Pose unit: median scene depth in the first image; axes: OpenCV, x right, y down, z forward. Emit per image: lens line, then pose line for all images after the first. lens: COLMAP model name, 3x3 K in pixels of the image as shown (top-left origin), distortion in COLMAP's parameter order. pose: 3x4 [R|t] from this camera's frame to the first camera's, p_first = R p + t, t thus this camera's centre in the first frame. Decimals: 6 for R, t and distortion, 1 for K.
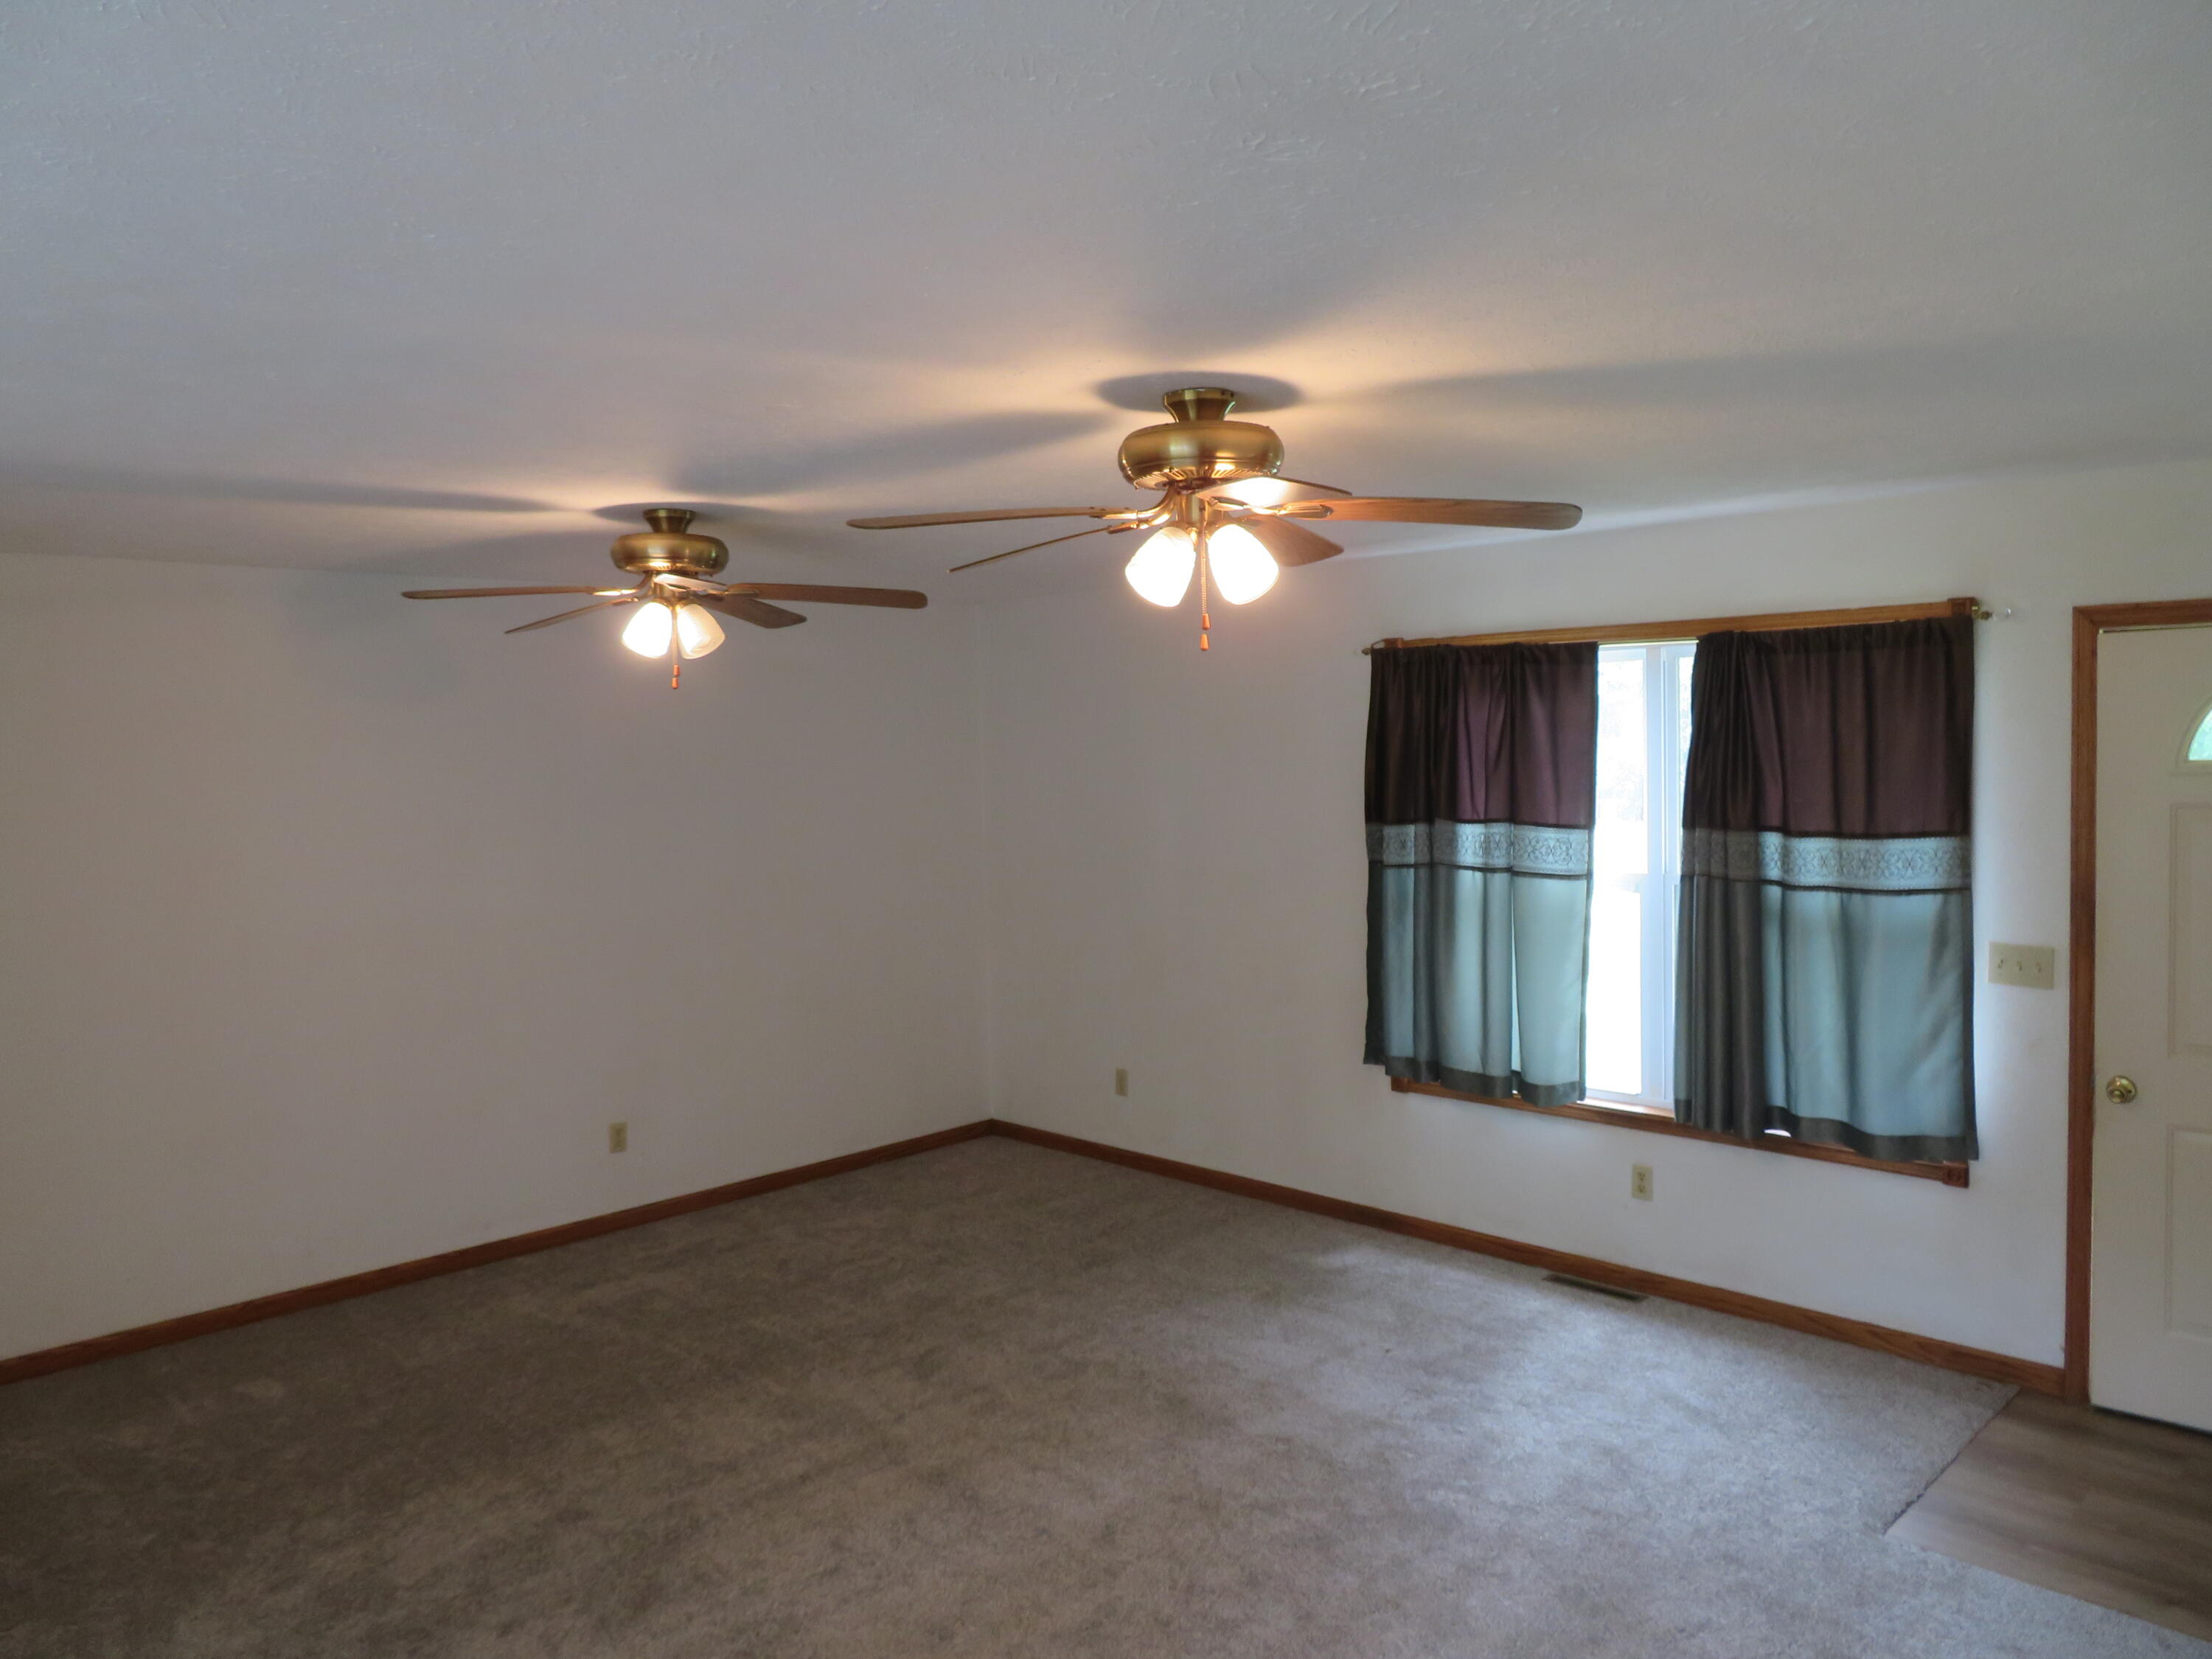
lens RADIAL K [[1586.2, 0, 1106.0], [0, 1586.2, 829.5], [0, 0, 1]] dist [-0.006459, -0.001644]
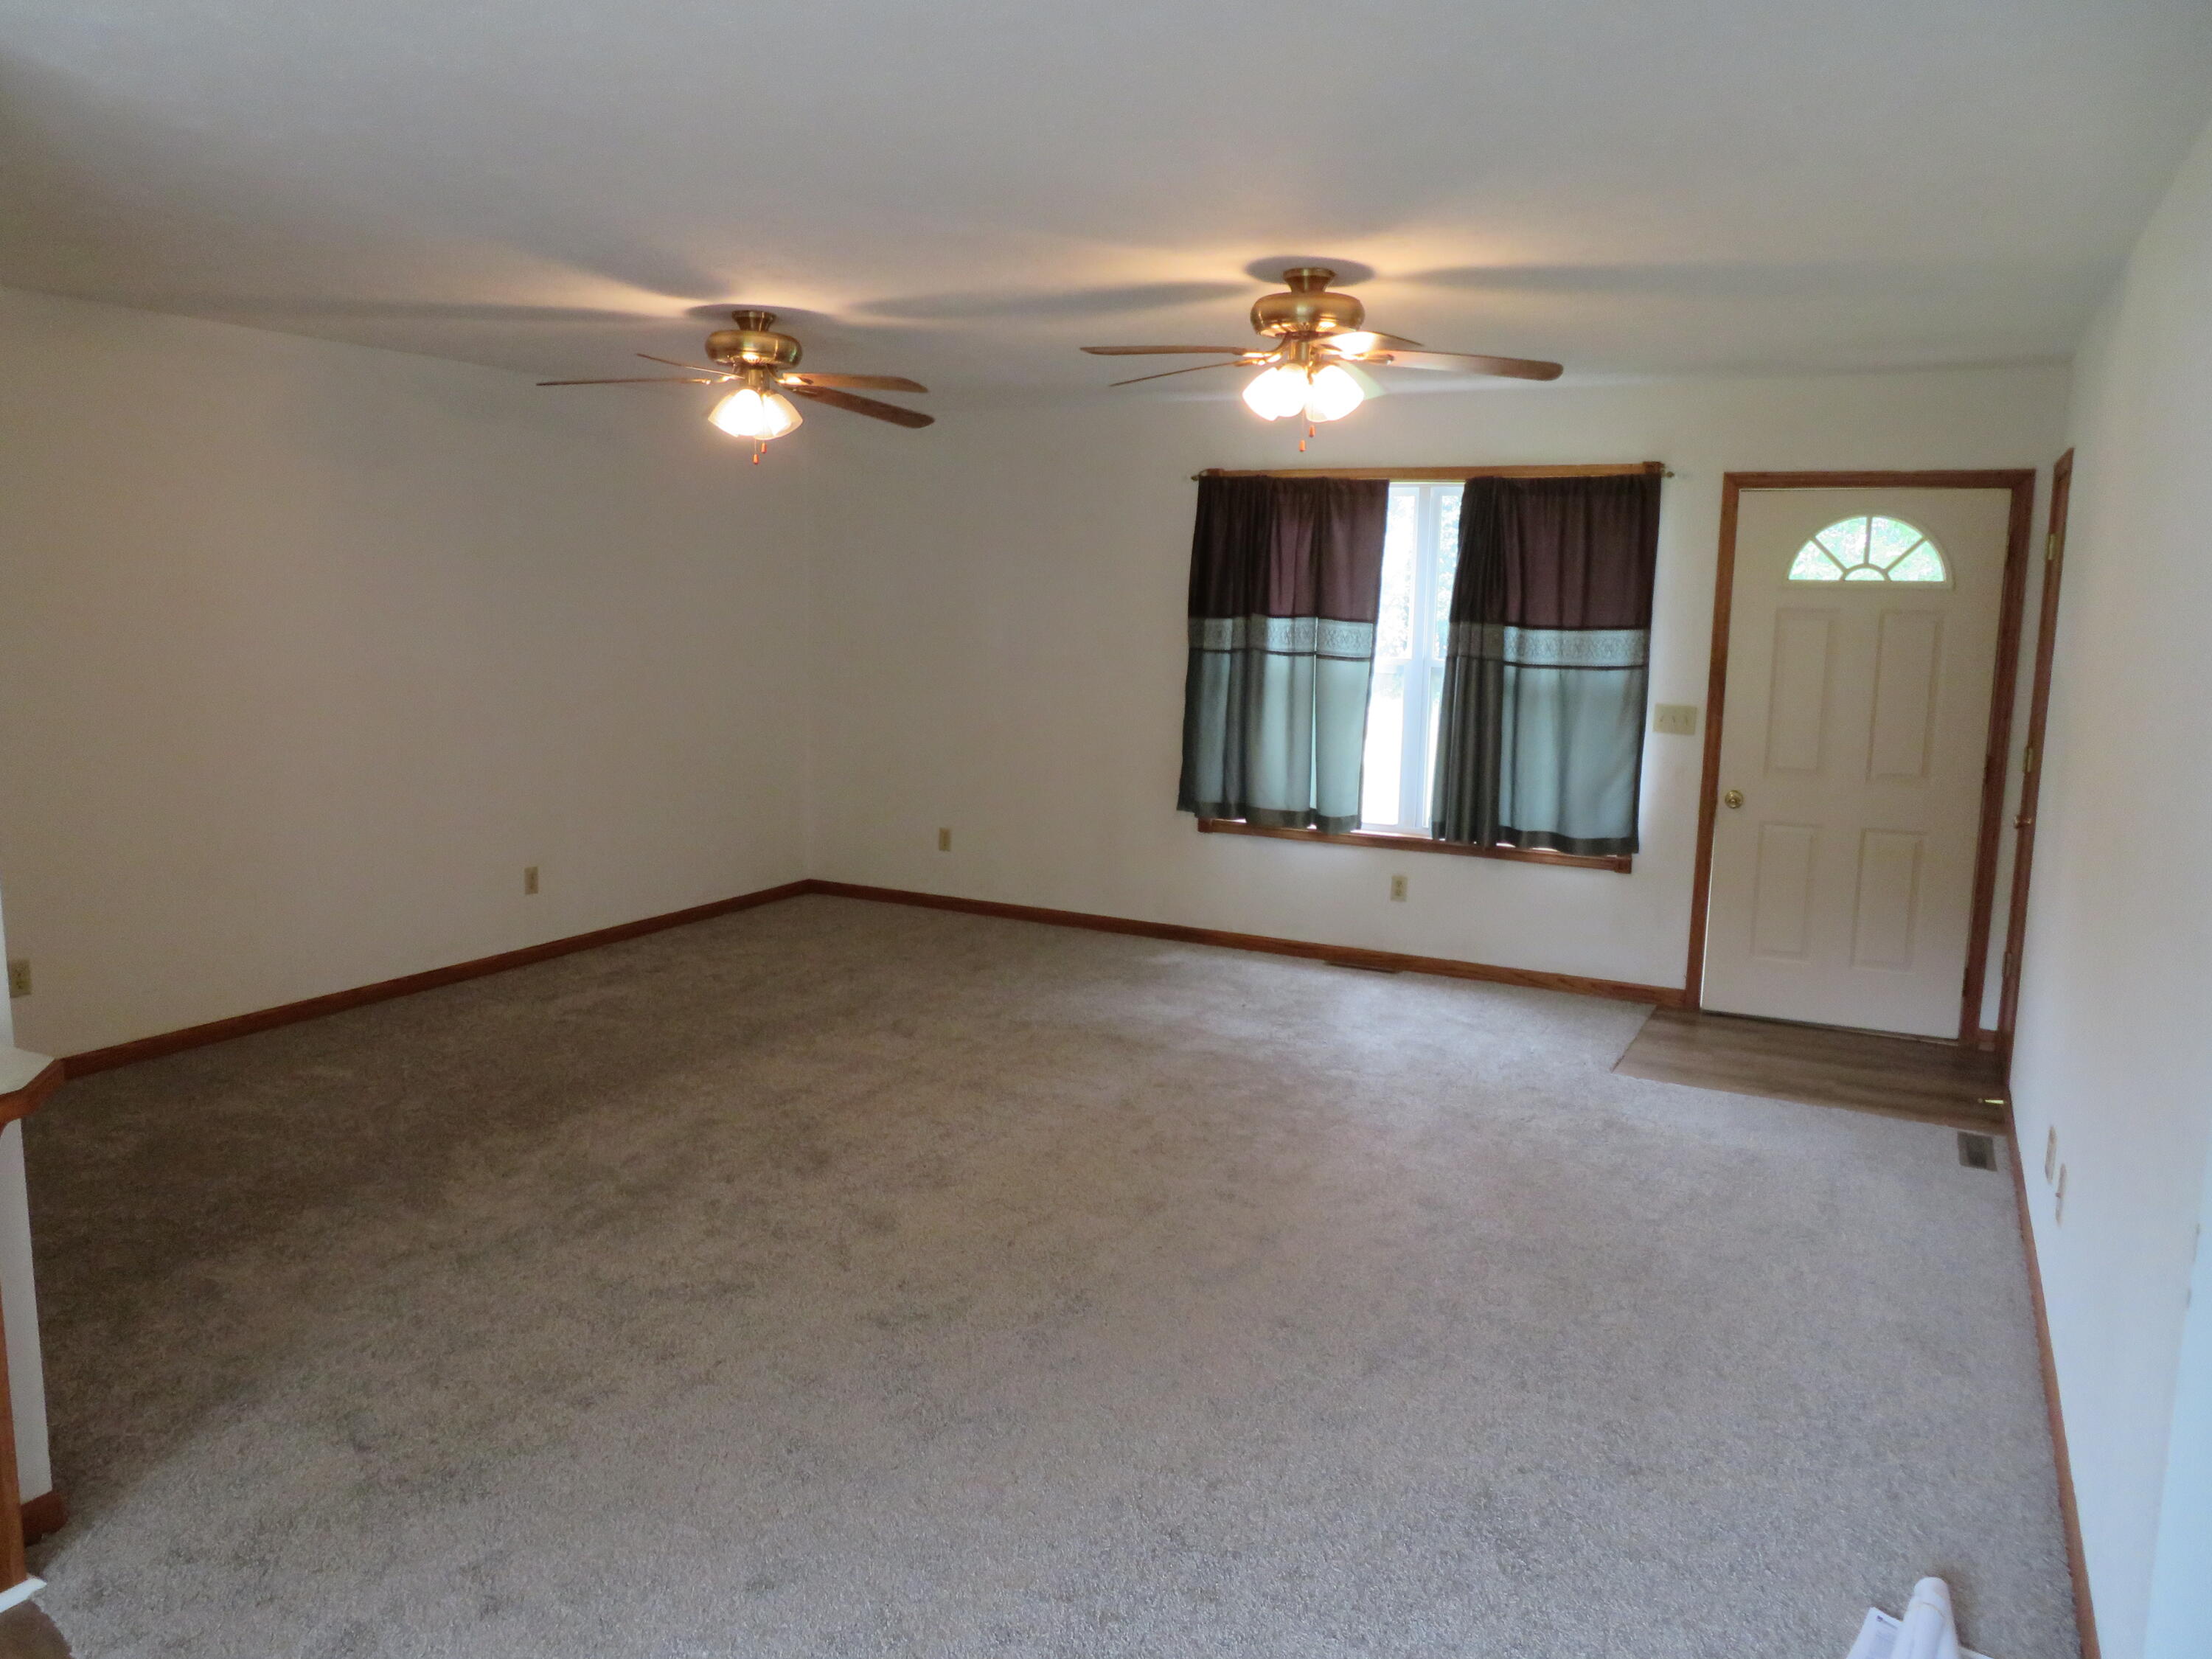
lens RADIAL K [[1586.2, 0, 1106.0], [0, 1586.2, 829.5], [0, 0, 1]] dist [-0.006459, -0.001644]
pose [[0.951943, -0.001908, 0.306270, -0.354912], [-0.025677, 0.995963, 0.086013, 0.071420], [-0.305198, -0.089744, 0.948051, -0.228138]]
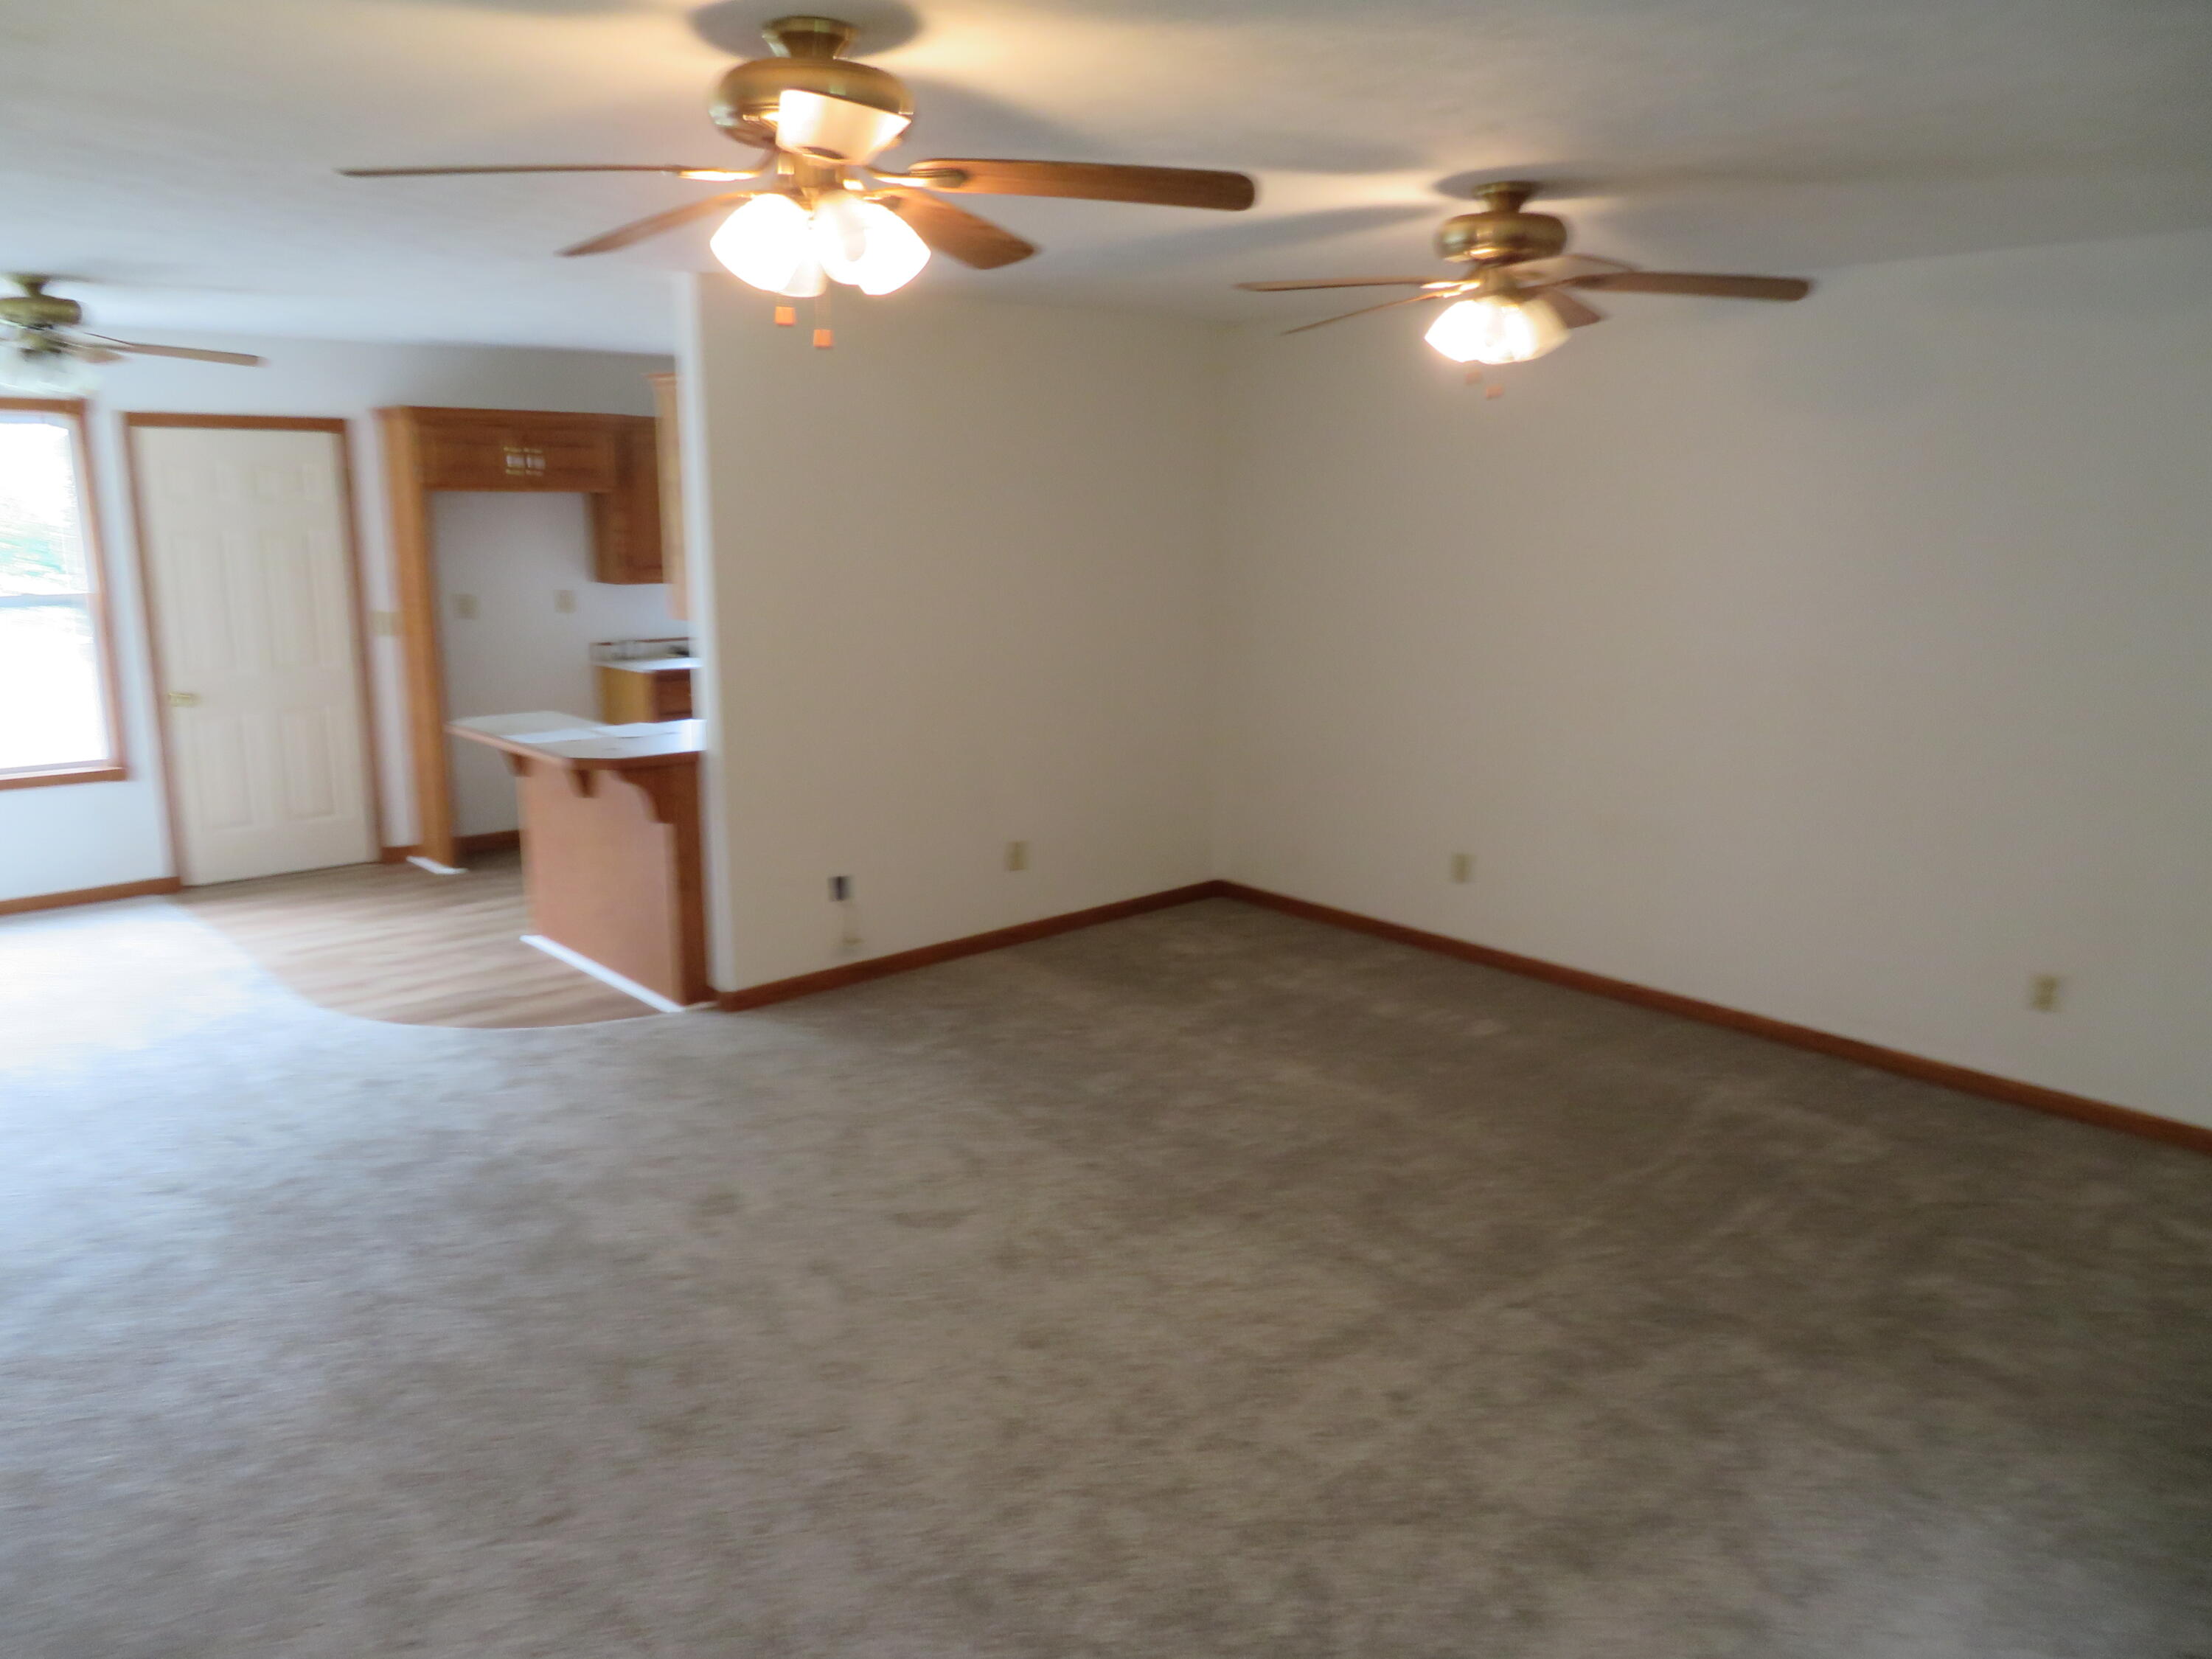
lens RADIAL K [[1586.2, 0, 1106.0], [0, 1586.2, 829.5], [0, 0, 1]] dist [-0.006459, -0.001644]
pose [[-0.046825, 0.232416, -0.971489, 0.594449], [-0.065439, 0.969752, 0.235155, -0.046336], [0.996757, 0.074584, -0.030200, 0.757003]]
